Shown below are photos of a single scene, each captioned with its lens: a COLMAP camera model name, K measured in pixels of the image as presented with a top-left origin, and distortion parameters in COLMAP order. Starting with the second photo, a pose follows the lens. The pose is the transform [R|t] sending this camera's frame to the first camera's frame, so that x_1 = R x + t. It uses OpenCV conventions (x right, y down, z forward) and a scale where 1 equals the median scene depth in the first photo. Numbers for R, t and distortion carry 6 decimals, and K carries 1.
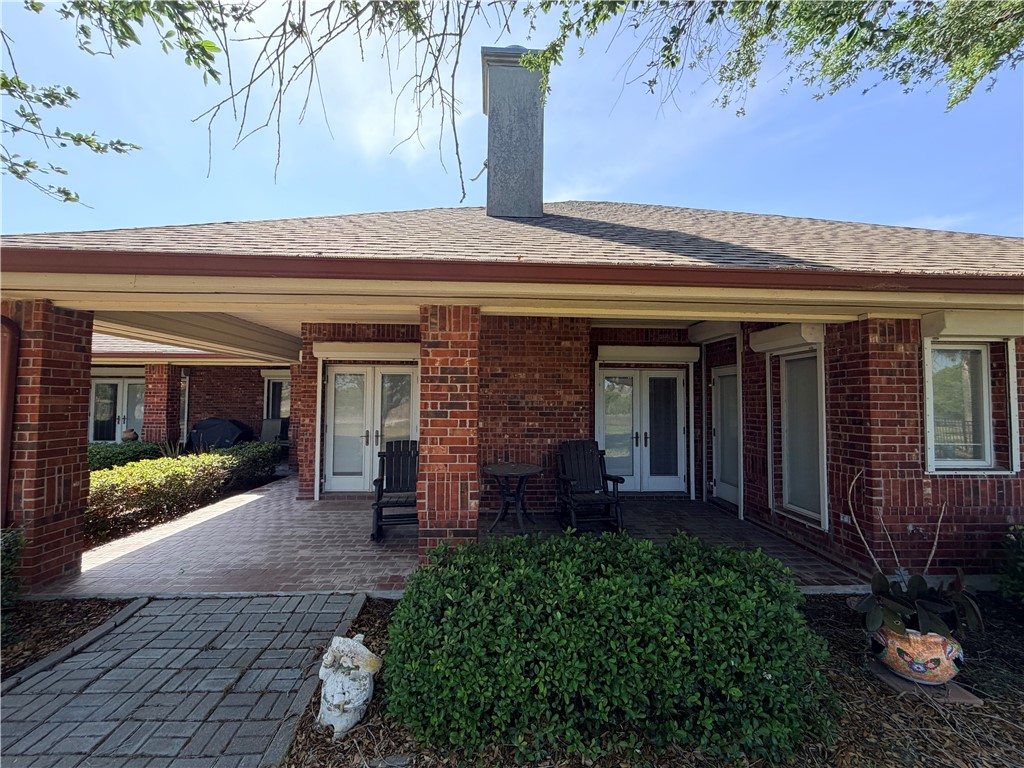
lens RADIAL K [[410.1, 0, 510.2], [0, 410.1, 385.2], [0, 0, 1]] dist [-0.000245, 0.000135]
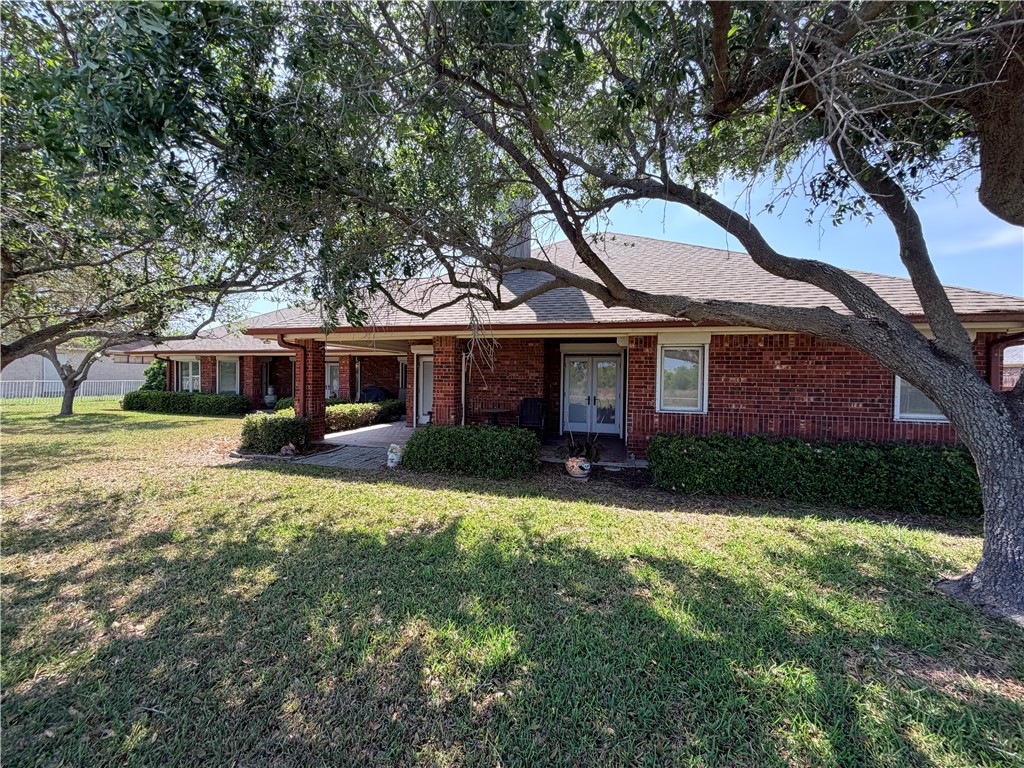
lens RADIAL K [[410.1, 0, 510.2], [0, 410.1, 385.2], [0, 0, 1]] dist [-0.000245, 0.000135]
pose [[0.948031, 0.011109, -0.317984, 0.638700], [0.006175, 0.998560, 0.053297, -0.019478], [0.318118, -0.052490, 0.946597, -0.758916]]
